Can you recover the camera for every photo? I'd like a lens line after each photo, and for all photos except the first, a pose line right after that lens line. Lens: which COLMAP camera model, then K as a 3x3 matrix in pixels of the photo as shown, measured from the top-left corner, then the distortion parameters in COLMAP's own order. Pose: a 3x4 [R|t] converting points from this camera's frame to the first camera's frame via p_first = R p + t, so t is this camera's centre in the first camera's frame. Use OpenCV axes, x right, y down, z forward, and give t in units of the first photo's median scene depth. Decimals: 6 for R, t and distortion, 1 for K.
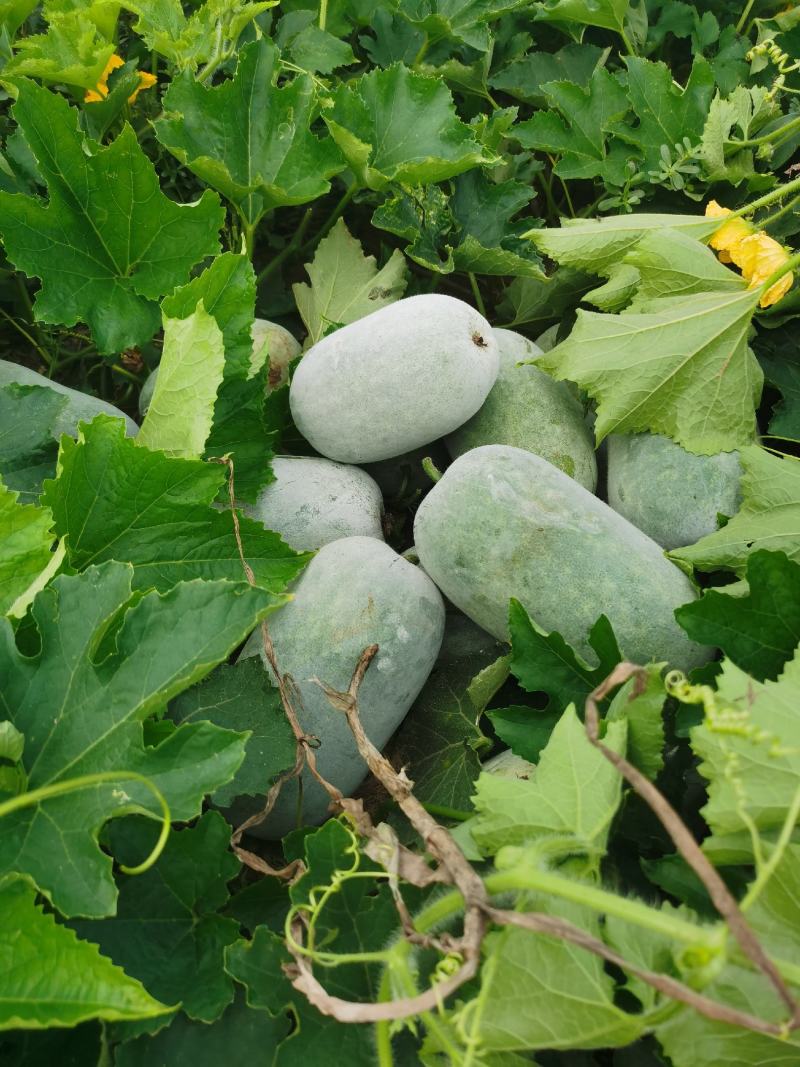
lens RADIAL K [[810.5, 0, 400.0], [0, 810.5, 533.5], [0, 0, 1]] dist [0.003976, -0.010328]
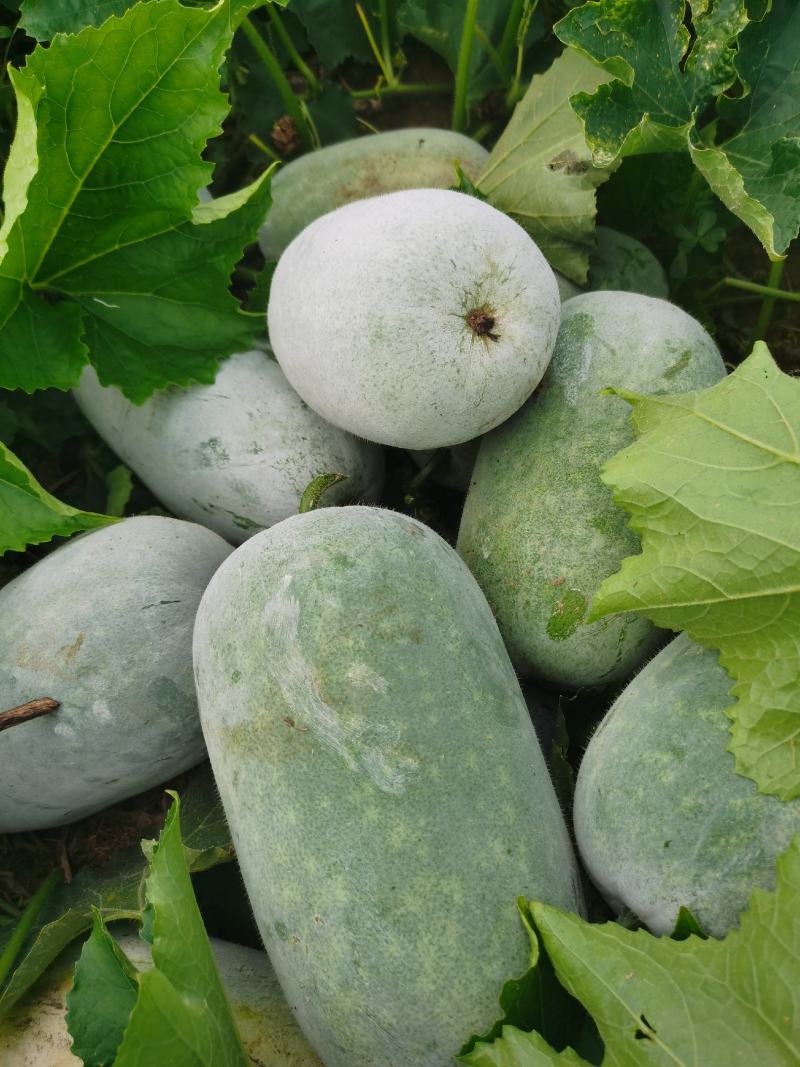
lens RADIAL K [[810.5, 0, 400.0], [0, 810.5, 533.5], [0, 0, 1]] dist [0.003976, -0.010328]
pose [[0.748071, 0.534202, -0.393723, 0.265789], [-0.418024, 0.840118, 0.345625, -0.230988], [0.515408, -0.093966, 0.851778, 0.428505]]
